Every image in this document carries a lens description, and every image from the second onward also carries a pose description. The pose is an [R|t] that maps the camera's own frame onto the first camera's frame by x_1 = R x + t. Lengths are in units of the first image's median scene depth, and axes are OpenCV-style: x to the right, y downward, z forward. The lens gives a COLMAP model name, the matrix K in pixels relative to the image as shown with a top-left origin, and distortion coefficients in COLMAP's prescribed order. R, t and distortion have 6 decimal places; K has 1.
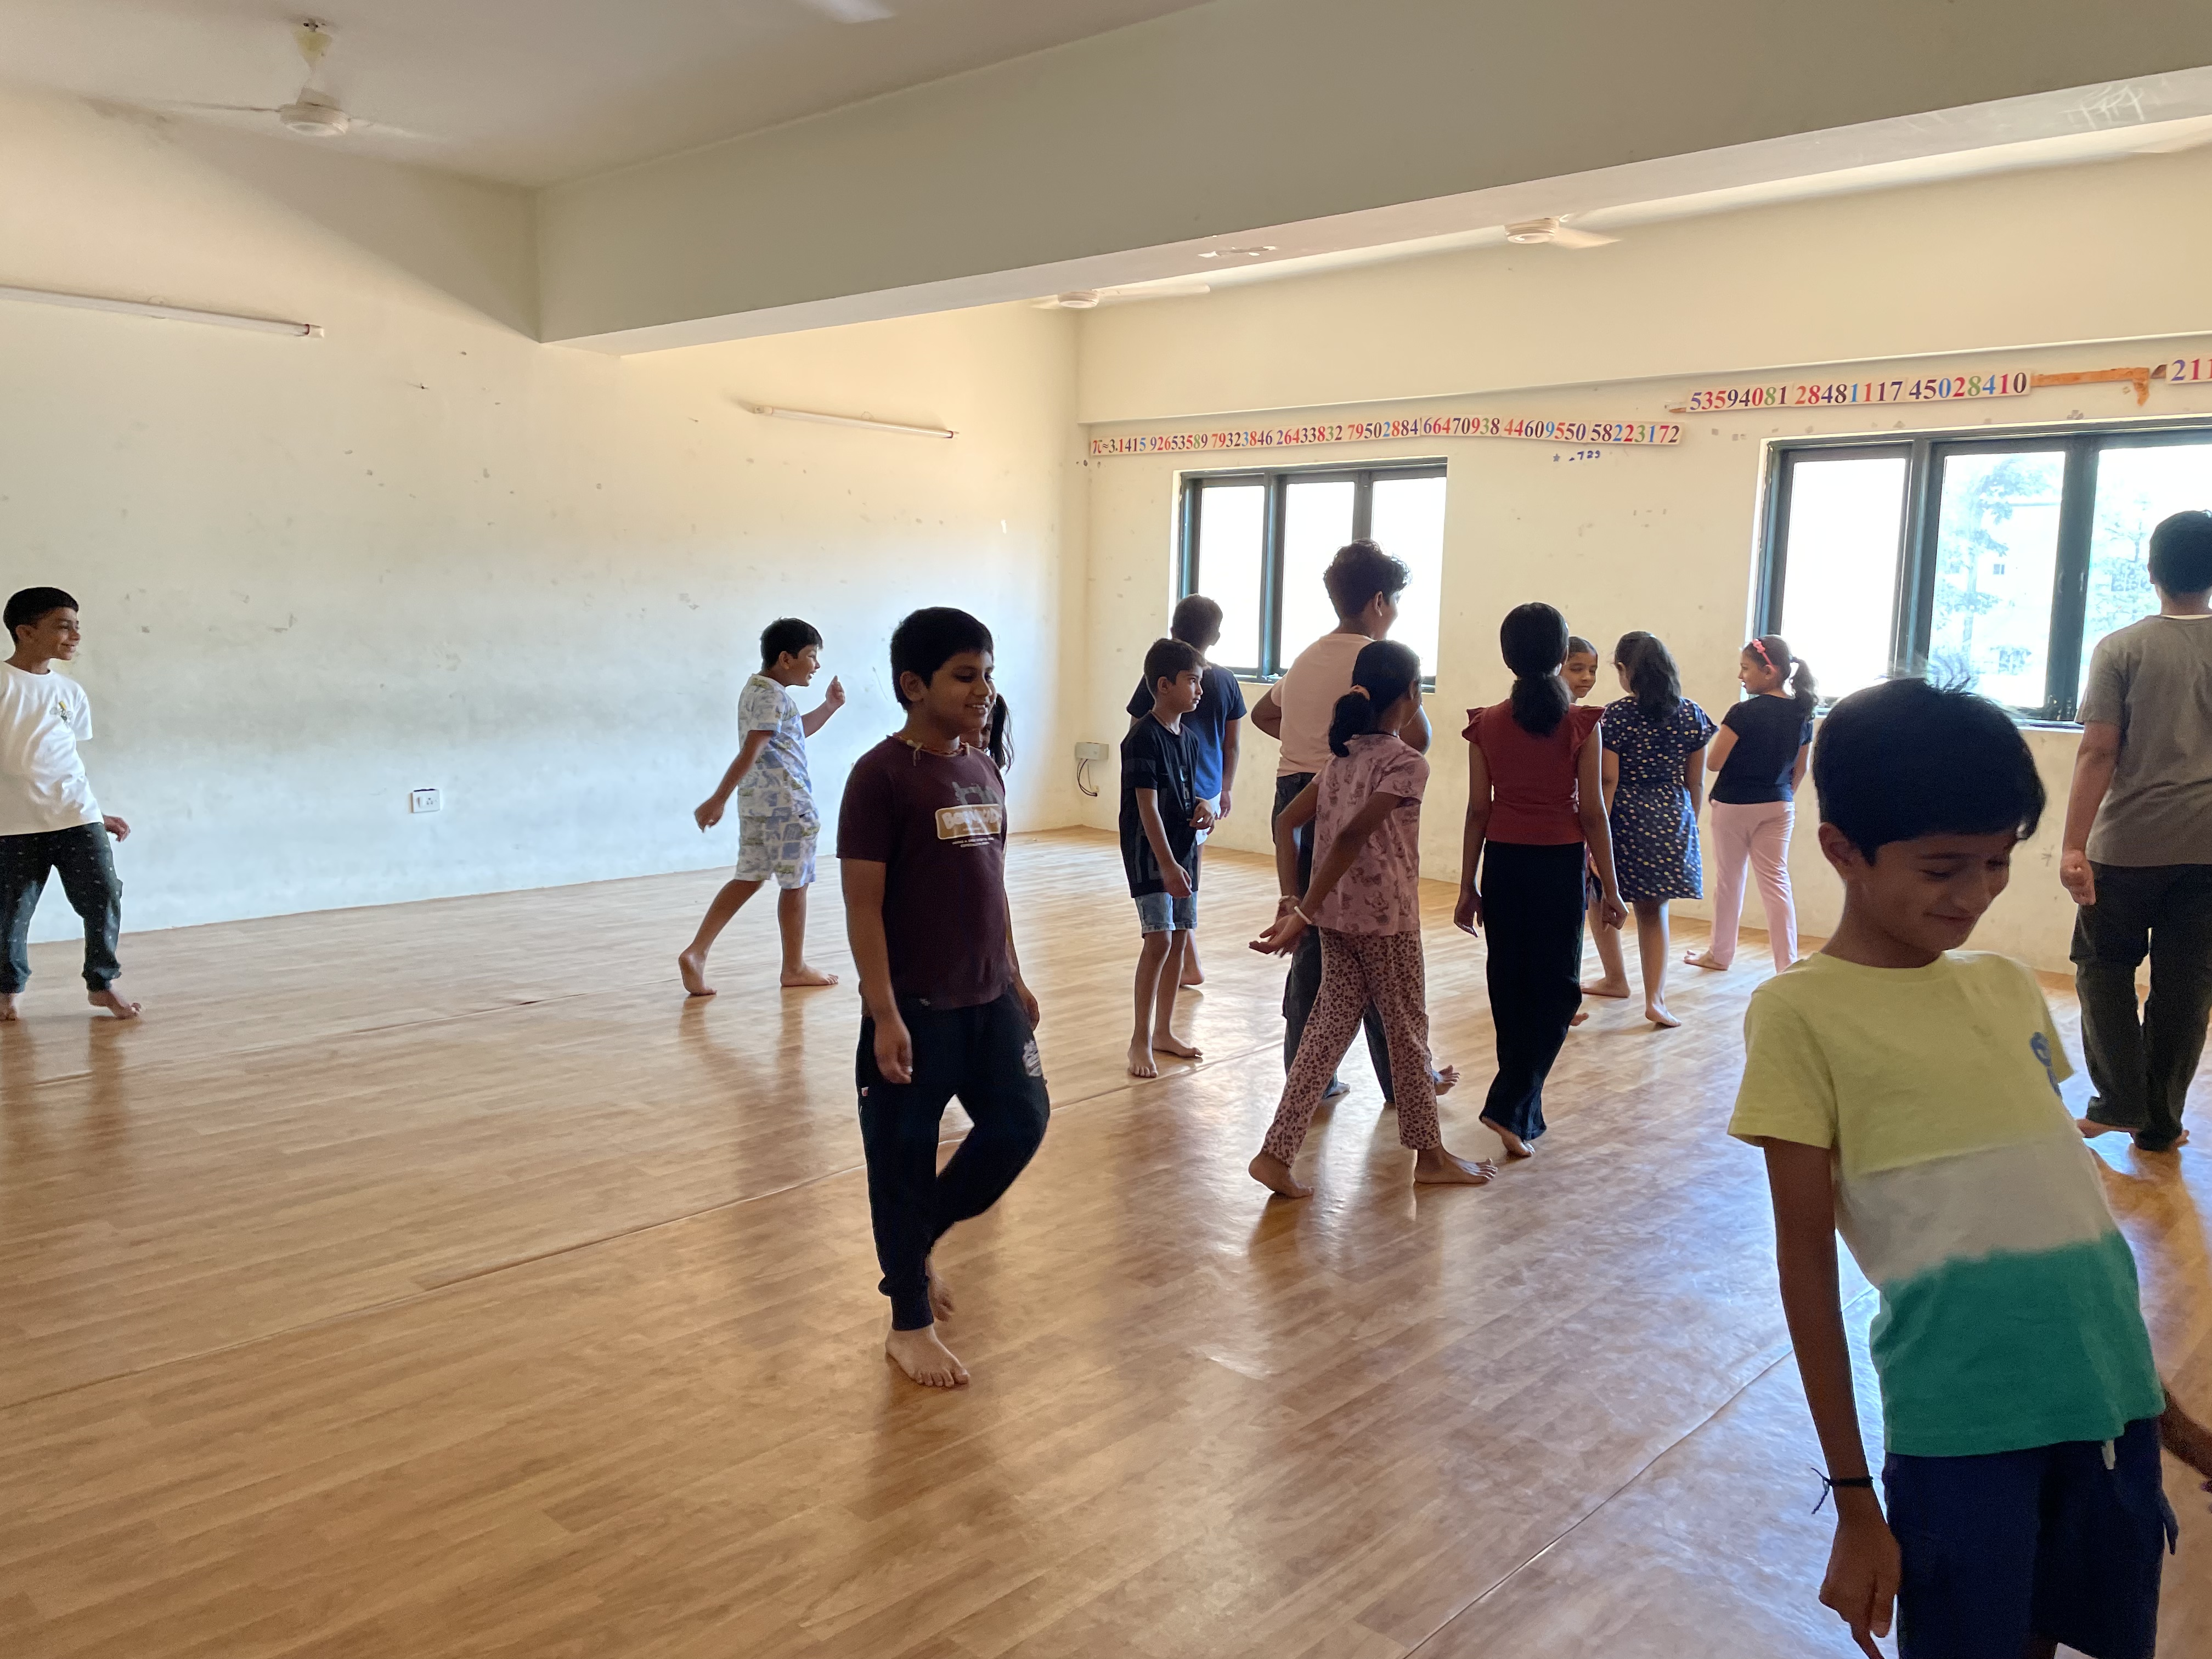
lens RADIAL K [[1688.7, 0, 1111.4], [0, 1688.7, 820.1], [0, 0, 1]] dist [0.030056, -0.021088]
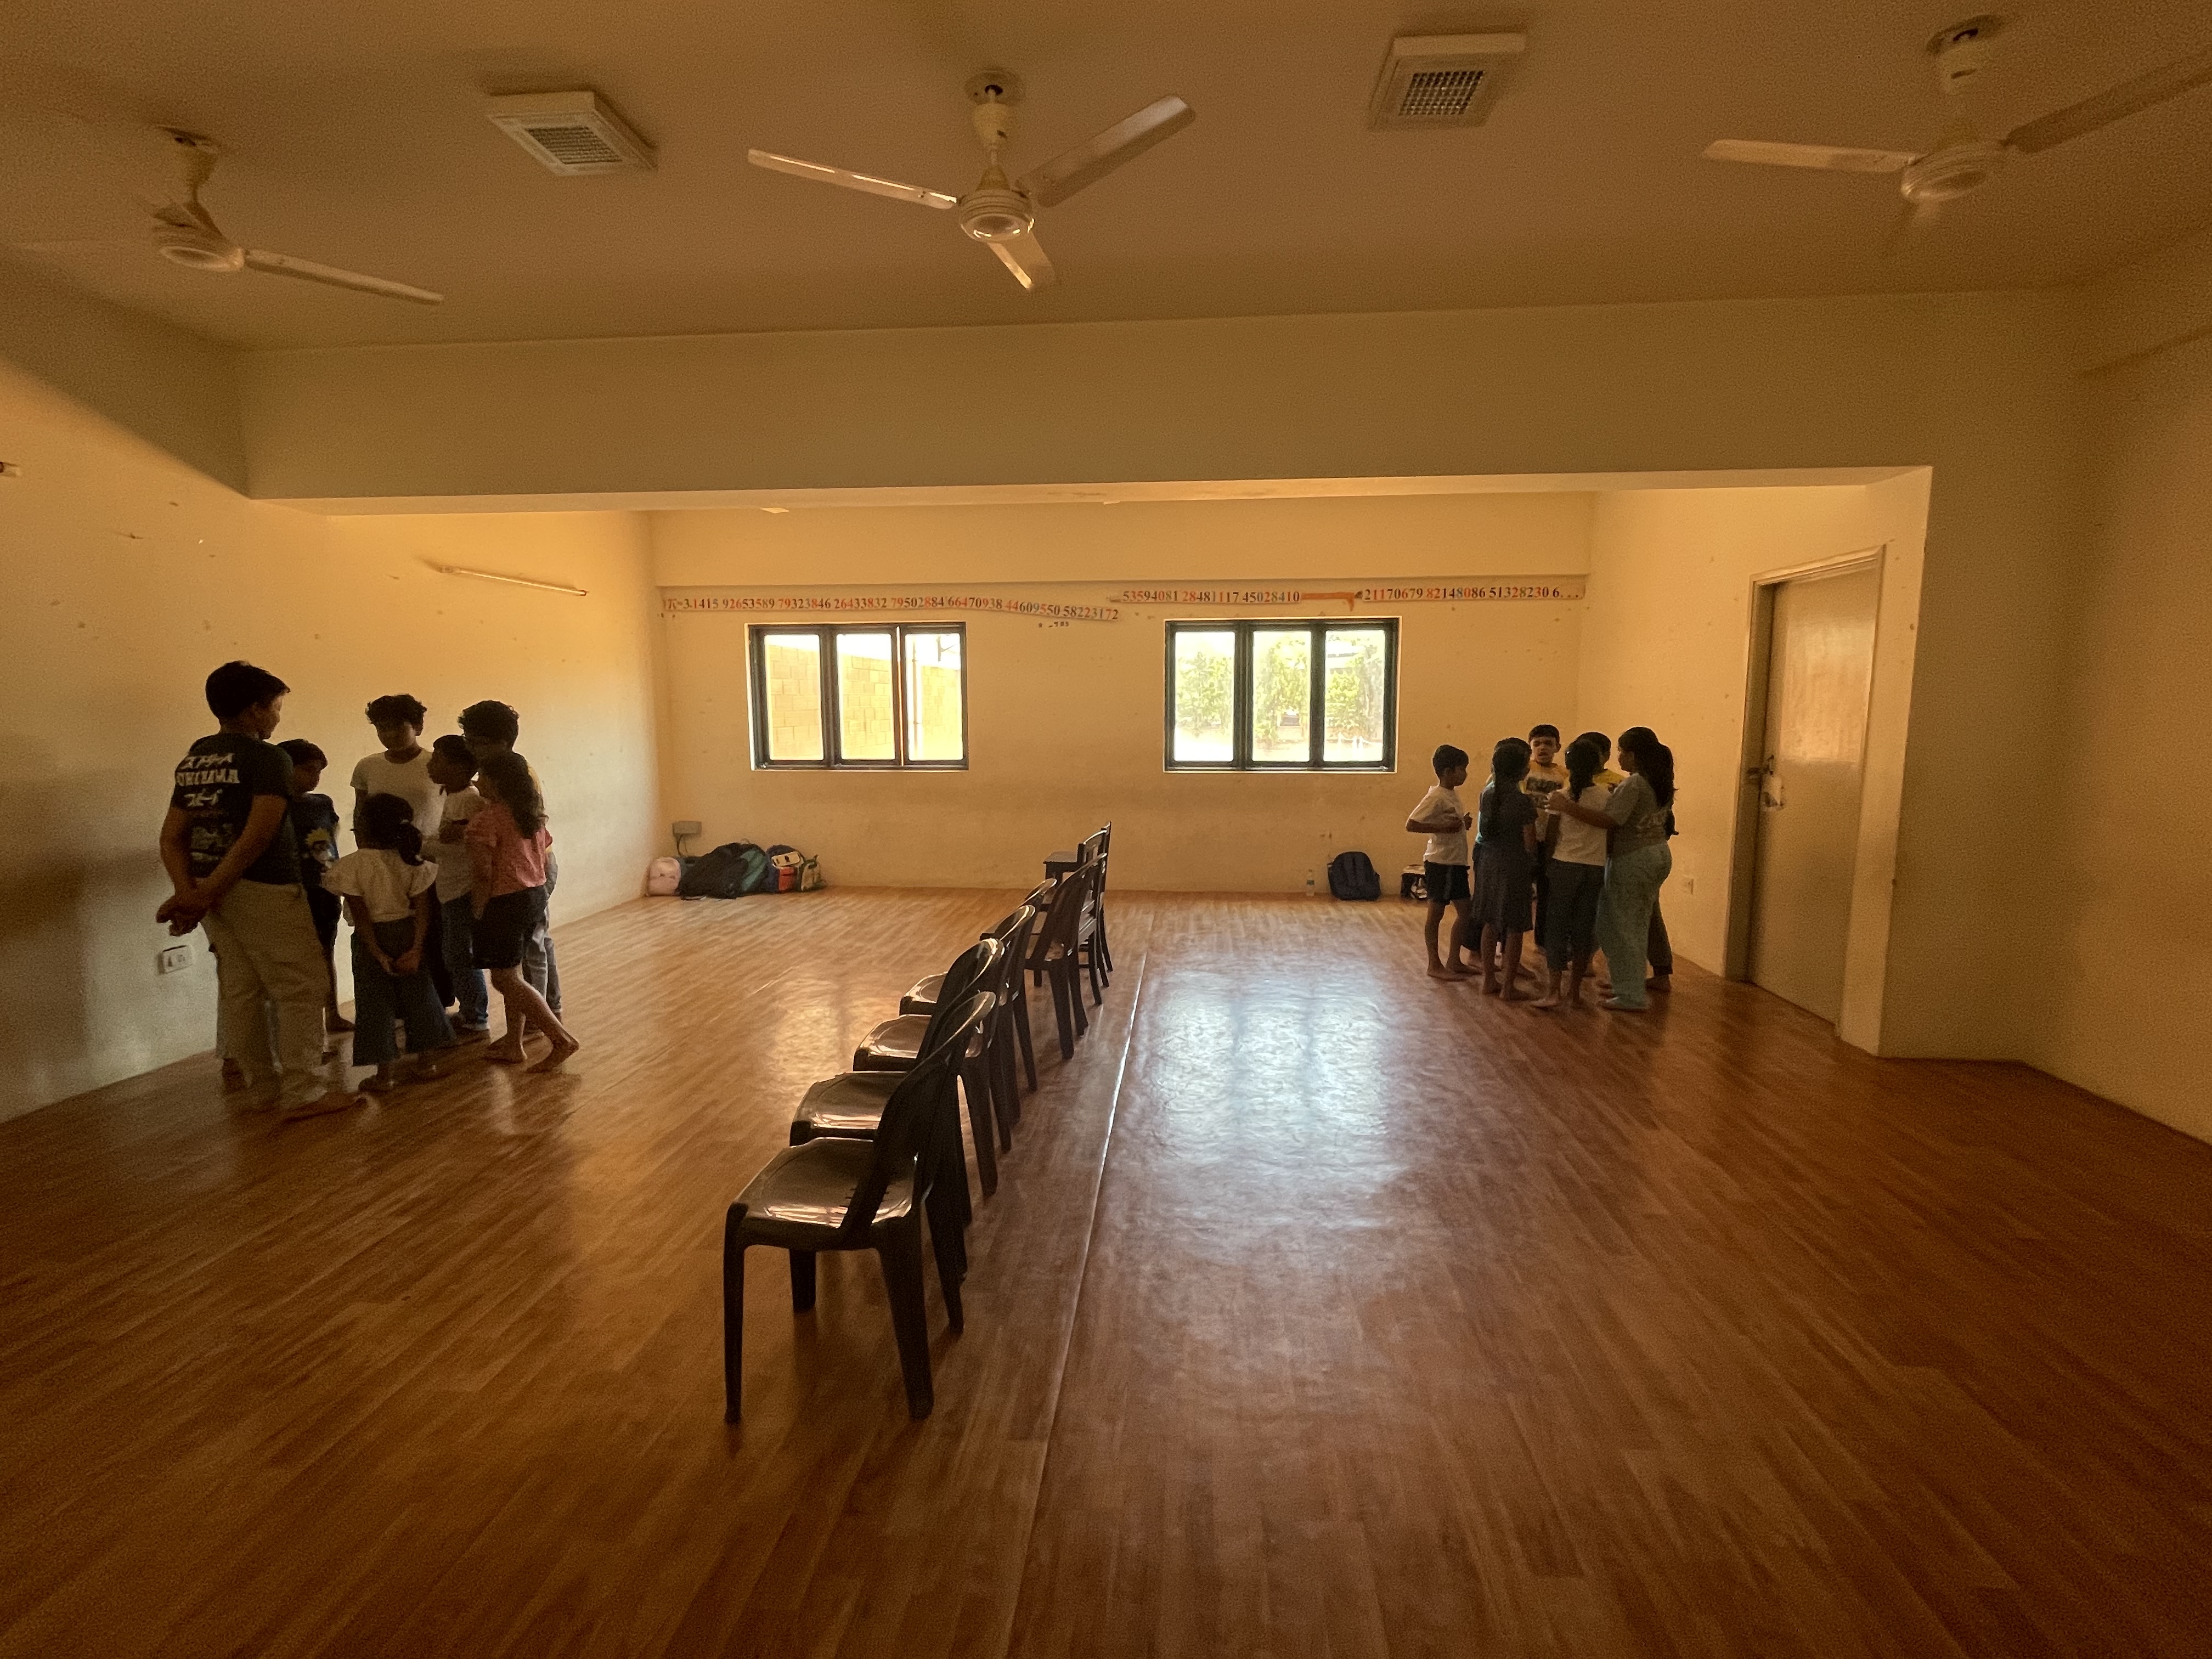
lens RADIAL K [[990.1, 0, 1106.0], [0, 990.1, 830.3], [0, 0, 1]] dist [0.000272, 0.000008]
pose [[0.782552, -0.109599, 0.612862, -0.292221], [0.098523, 0.993780, 0.051917, -0.056002], [-0.614740, 0.019753, 0.788482, 0.193220]]
